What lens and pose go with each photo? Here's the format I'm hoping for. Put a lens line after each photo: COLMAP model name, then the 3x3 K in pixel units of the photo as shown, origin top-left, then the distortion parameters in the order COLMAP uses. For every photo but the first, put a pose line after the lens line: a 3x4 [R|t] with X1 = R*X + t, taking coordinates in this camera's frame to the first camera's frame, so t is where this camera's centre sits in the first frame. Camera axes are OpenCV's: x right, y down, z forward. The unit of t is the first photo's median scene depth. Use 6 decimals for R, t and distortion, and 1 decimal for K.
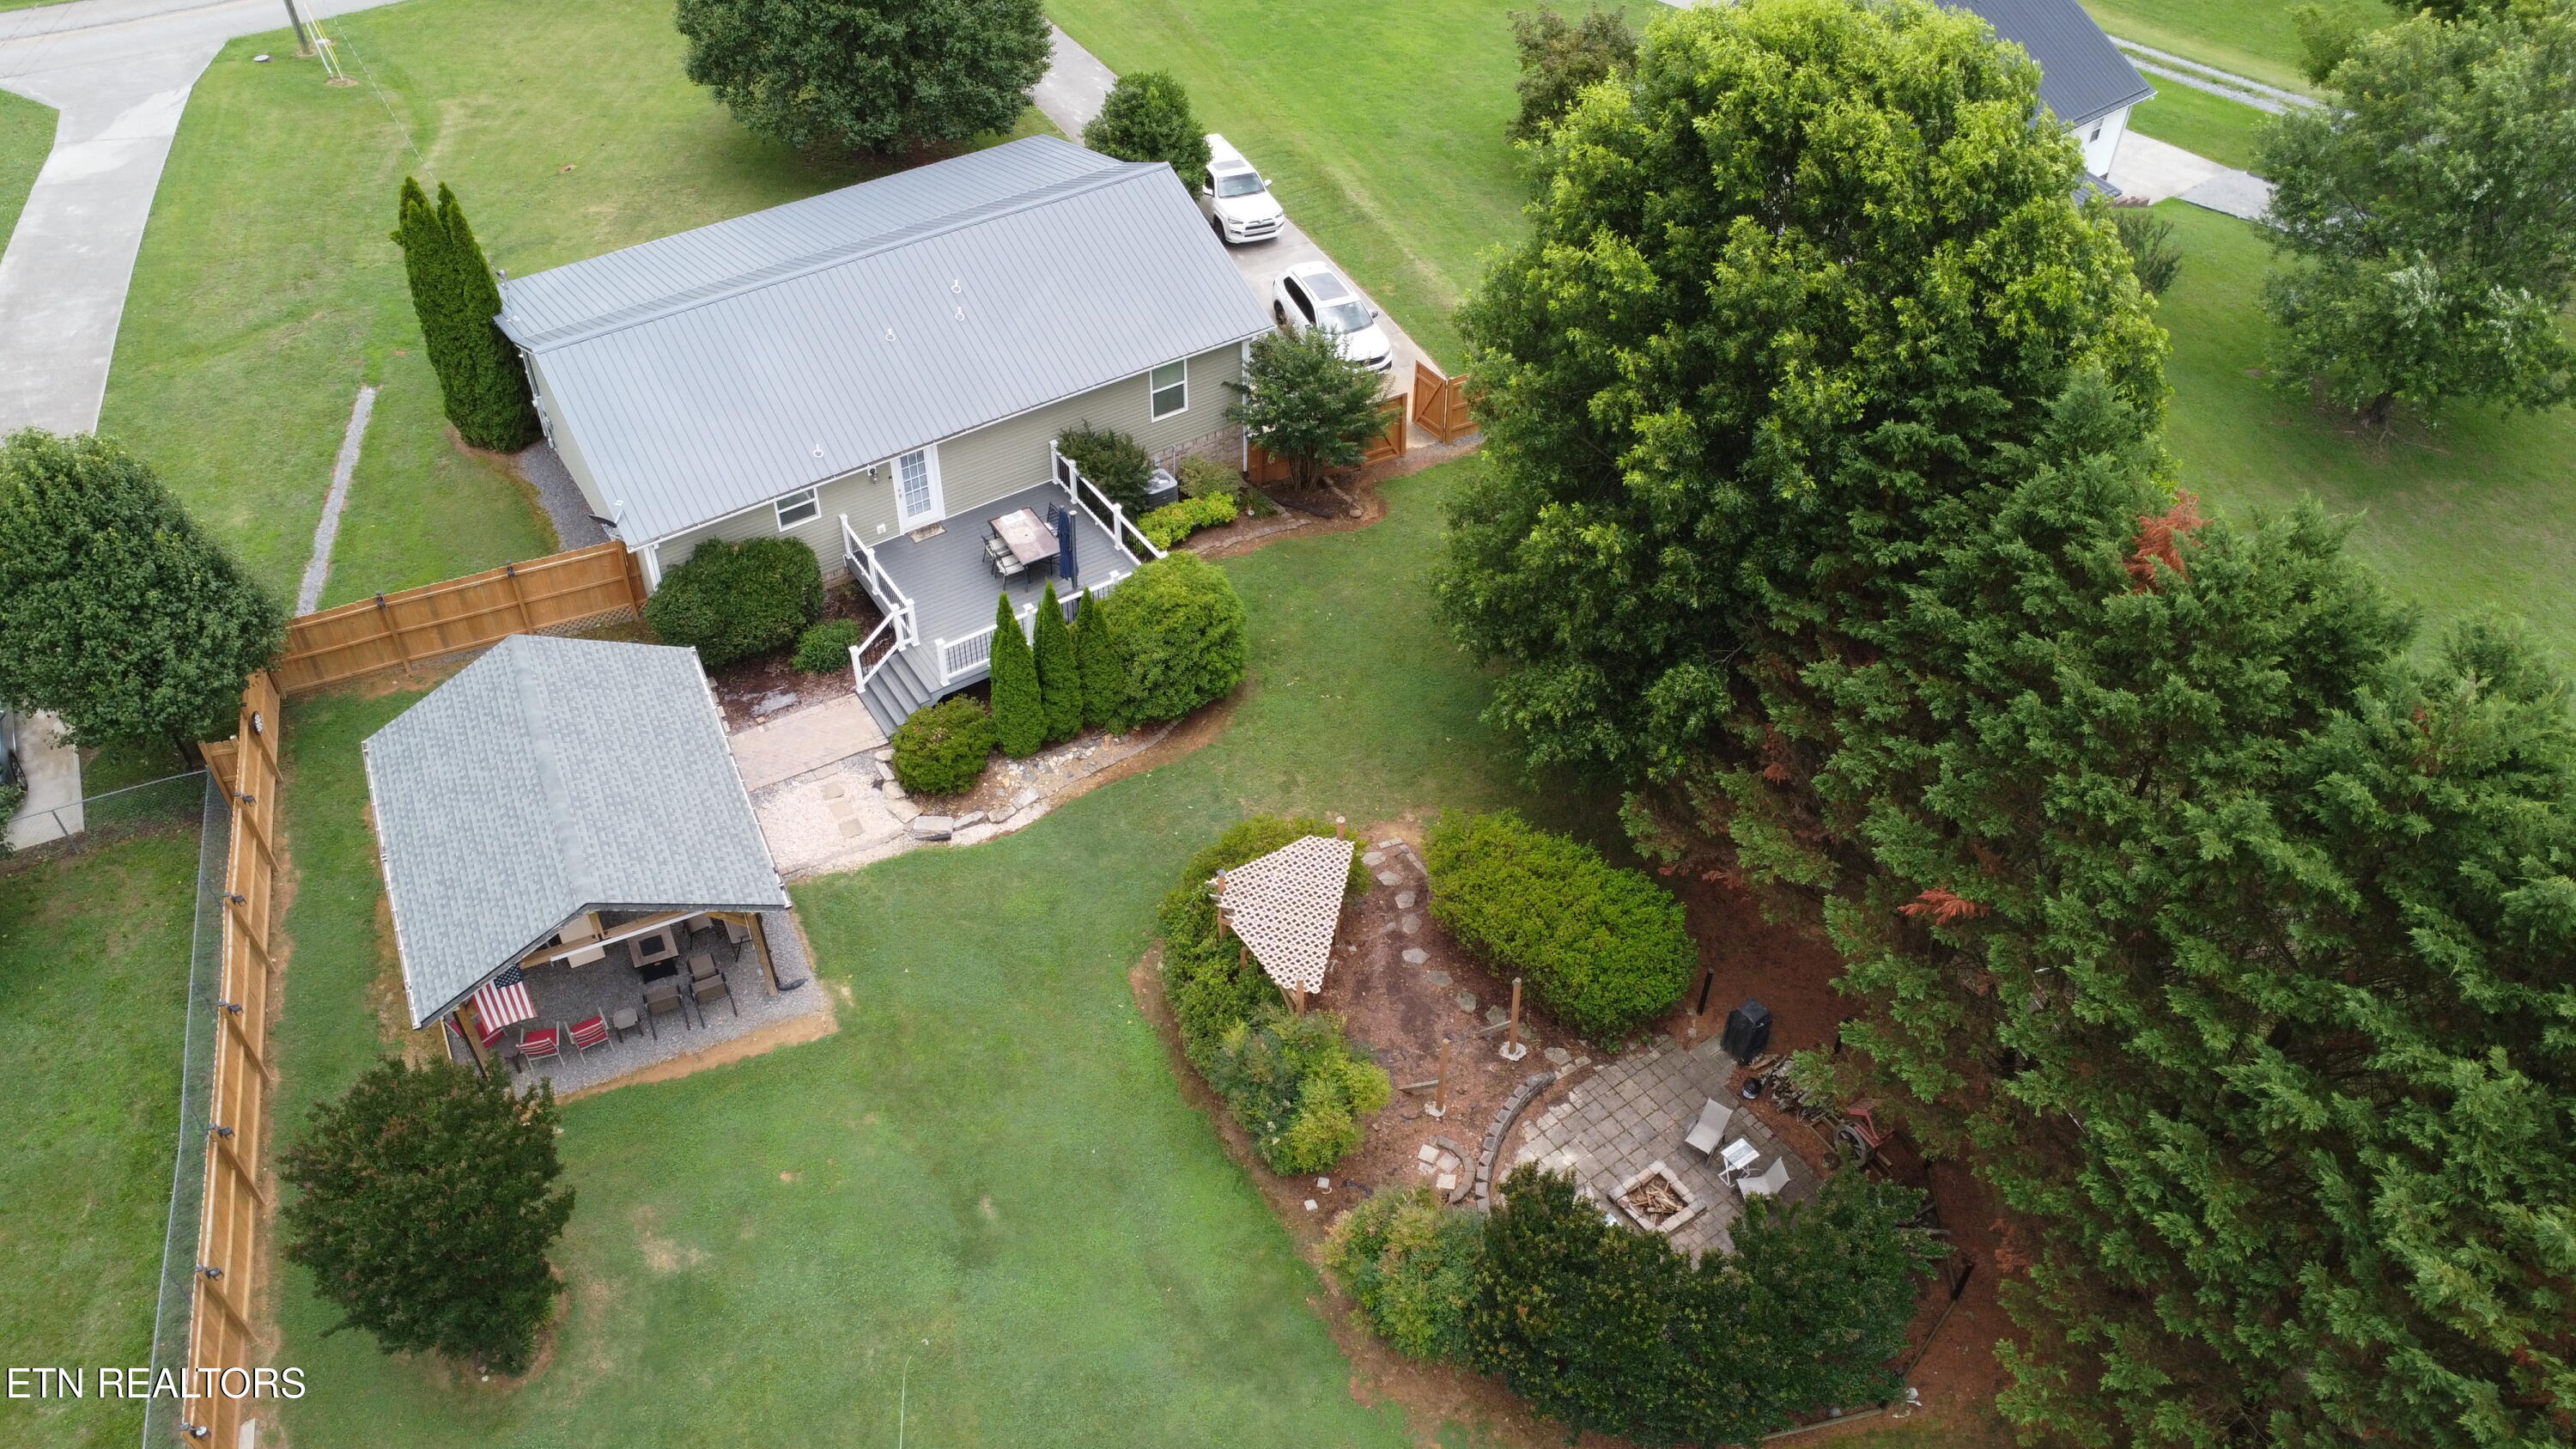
lens RADIAL K [[1938.6, 0, 1288.0], [0, 1938.6, 724.5], [0, 0, 1]] dist [-0.277382, 0.564345]
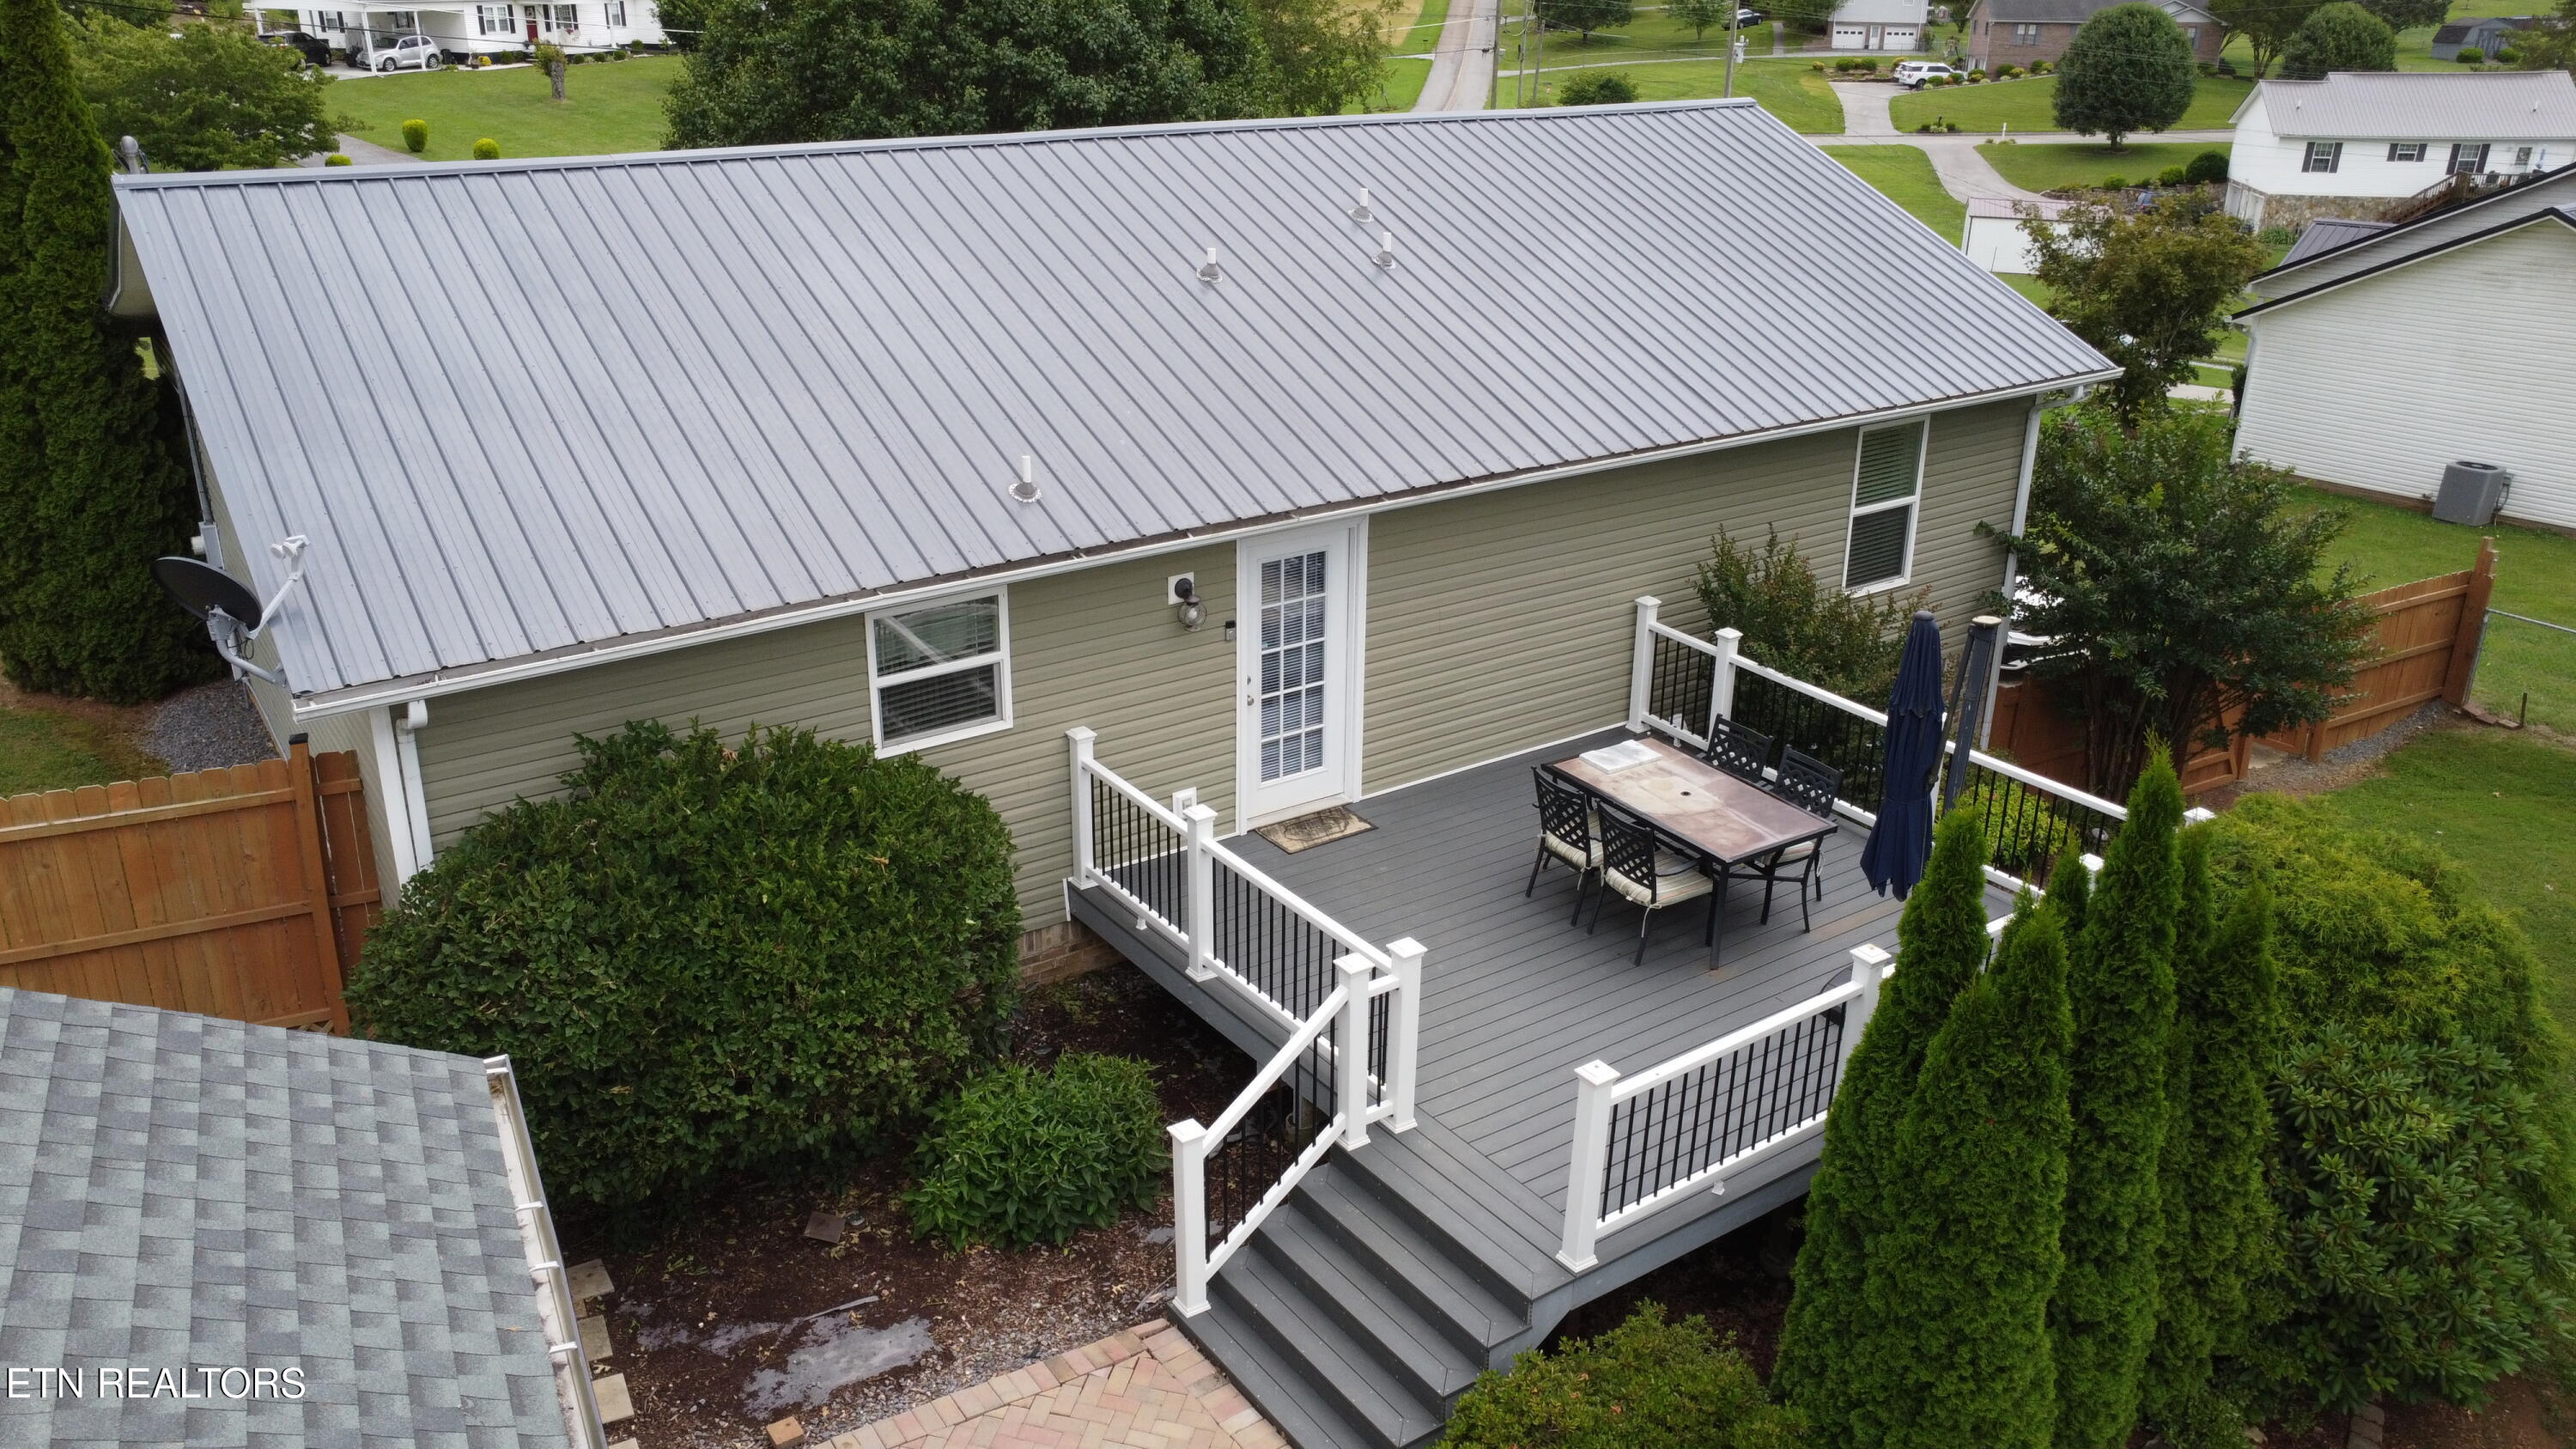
lens RADIAL K [[1928.7, 0, 1298.5], [0, 1928.7, 738.0], [0, 0, 1]] dist [-0.196282, 0.309103]
pose [[0.999537, -0.011488, 0.028191, -0.256946], [0.020499, 0.938626, -0.344328, -0.001659], [-0.022506, 0.344746, 0.938426, 0.878442]]
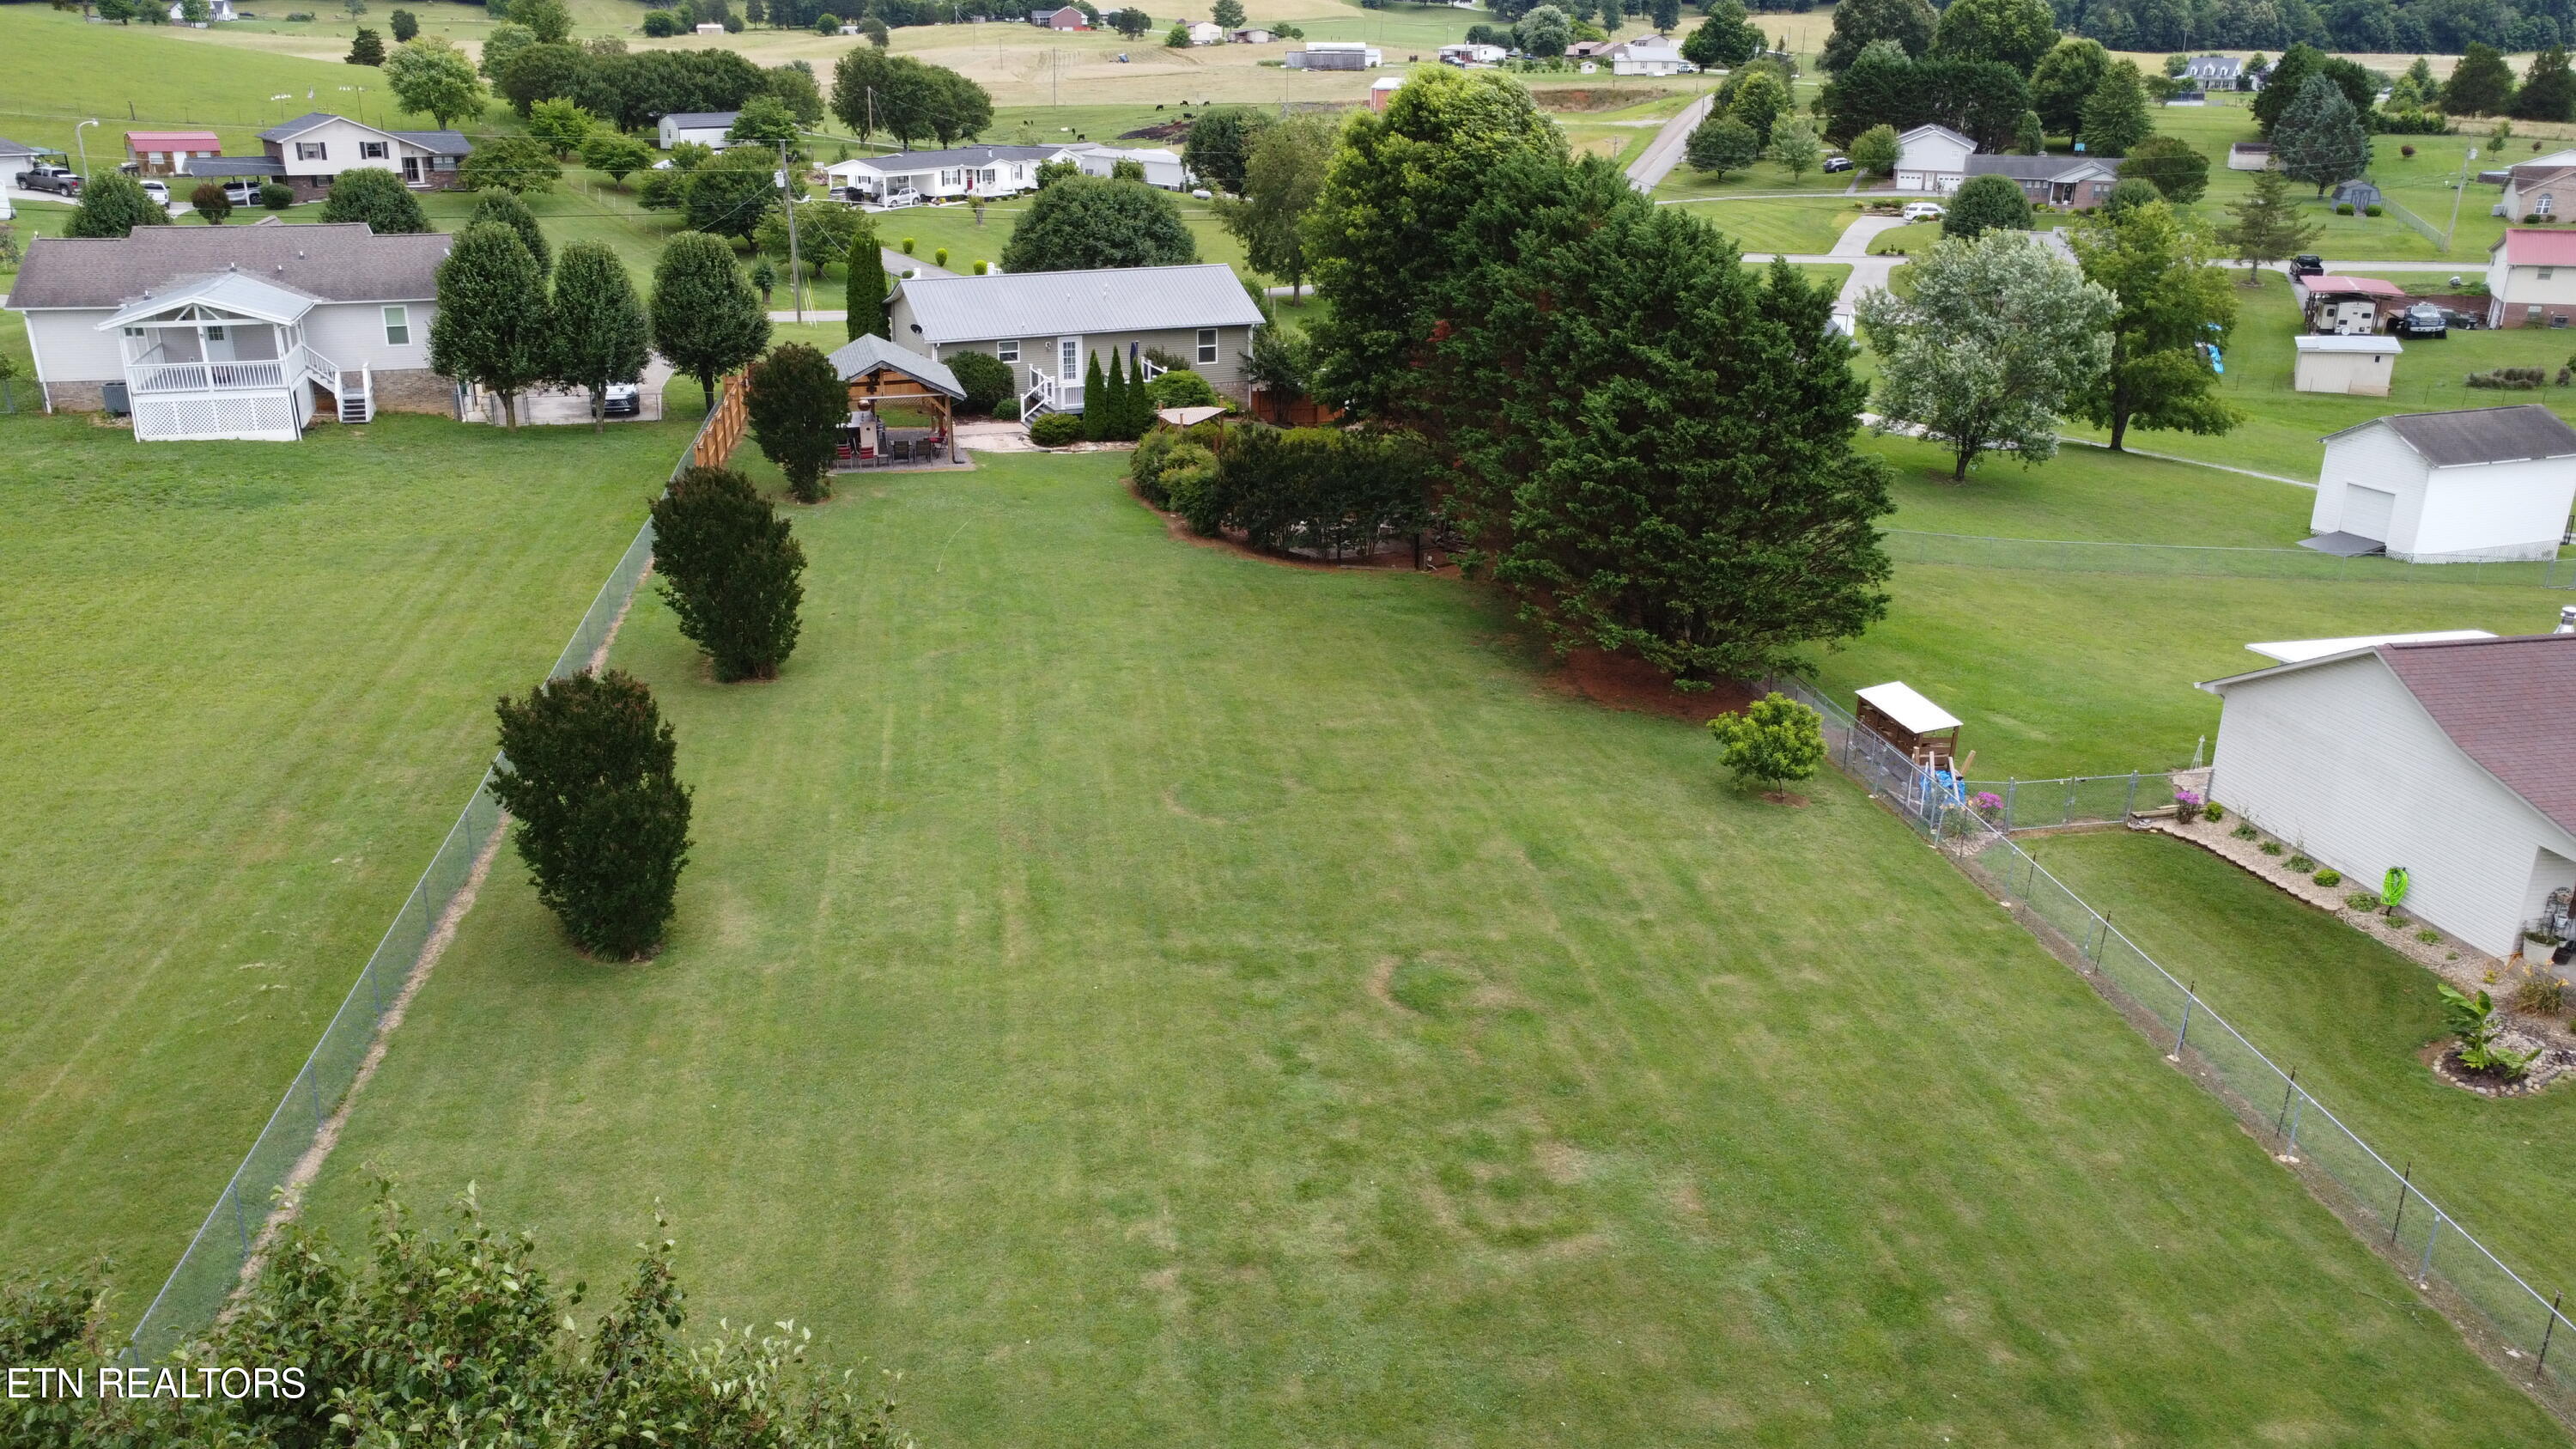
lens RADIAL K [[1928.7, 0, 1298.5], [0, 1928.7, 738.0], [0, 0, 1]] dist [-0.196282, 0.309103]
pose [[0.984549, 0.057410, -0.165432, 0.514477], [-0.116841, 0.919050, -0.376423, 1.242261], [0.130429, 0.389936, 0.911558, -0.844417]]
